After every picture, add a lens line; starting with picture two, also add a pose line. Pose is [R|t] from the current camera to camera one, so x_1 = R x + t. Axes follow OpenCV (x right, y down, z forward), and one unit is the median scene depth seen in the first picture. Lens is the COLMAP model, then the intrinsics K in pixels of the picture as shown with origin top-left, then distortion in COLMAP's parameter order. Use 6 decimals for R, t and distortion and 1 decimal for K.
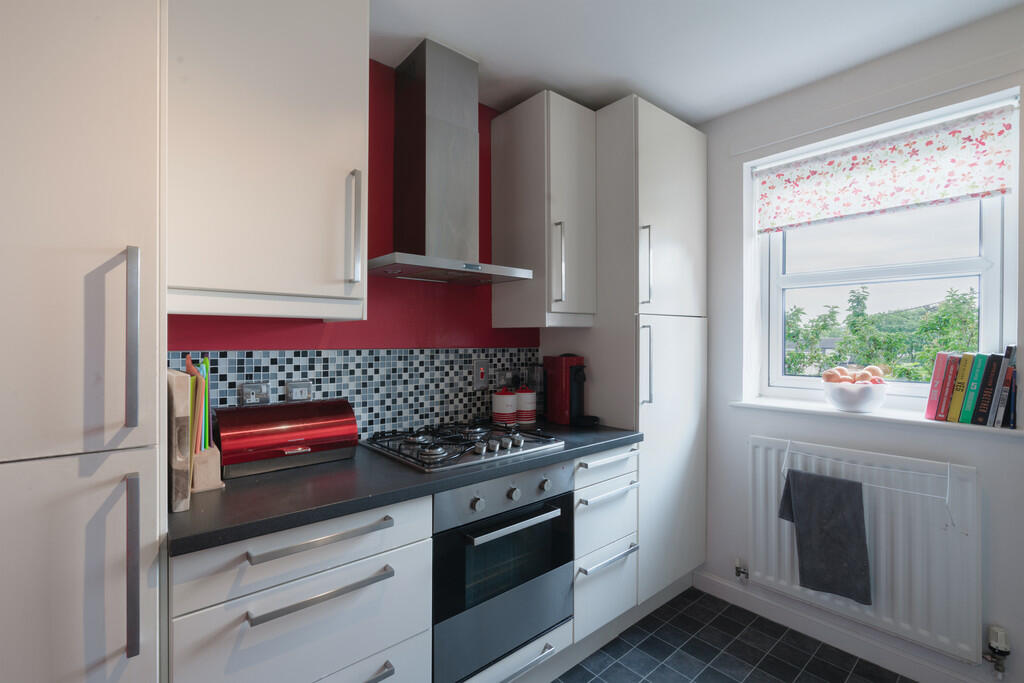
lens RADIAL K [[462.0, 0, 505.8], [0, 462.0, 327.0], [0, 0, 1]] dist [-0.010816, 0.005747]
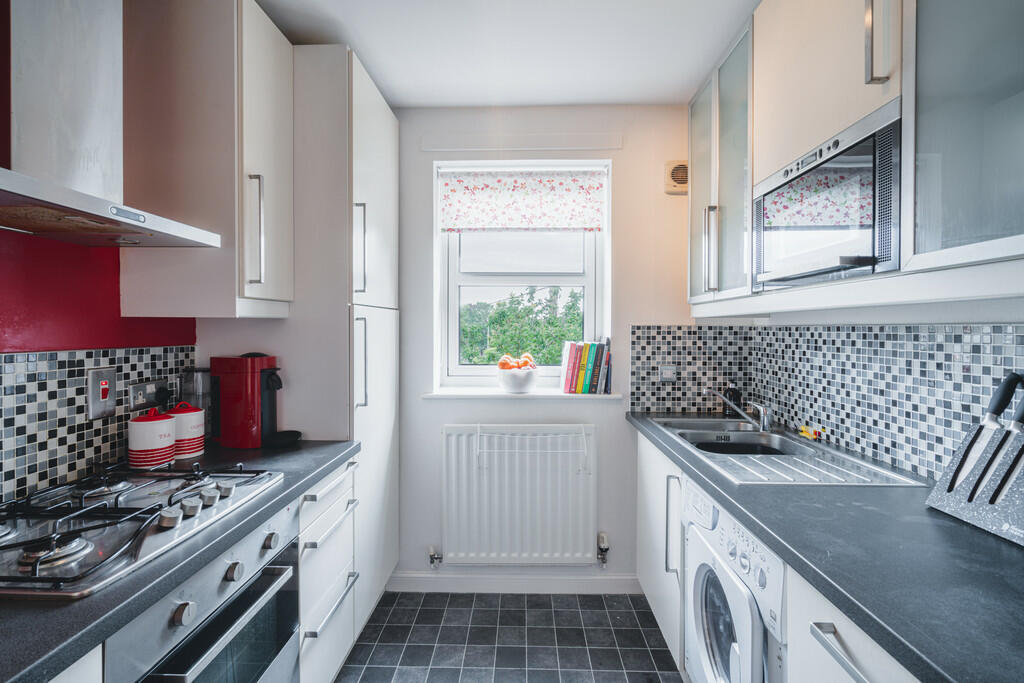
lens RADIAL K [[462.0, 0, 505.8], [0, 462.0, 327.0], [0, 0, 1]] dist [-0.010816, 0.005747]
pose [[0.673336, 0.004115, 0.739325, -0.150170], [-0.020018, 0.999719, 0.012667, -0.002435], [-0.739066, -0.023330, 0.673229, 0.202420]]
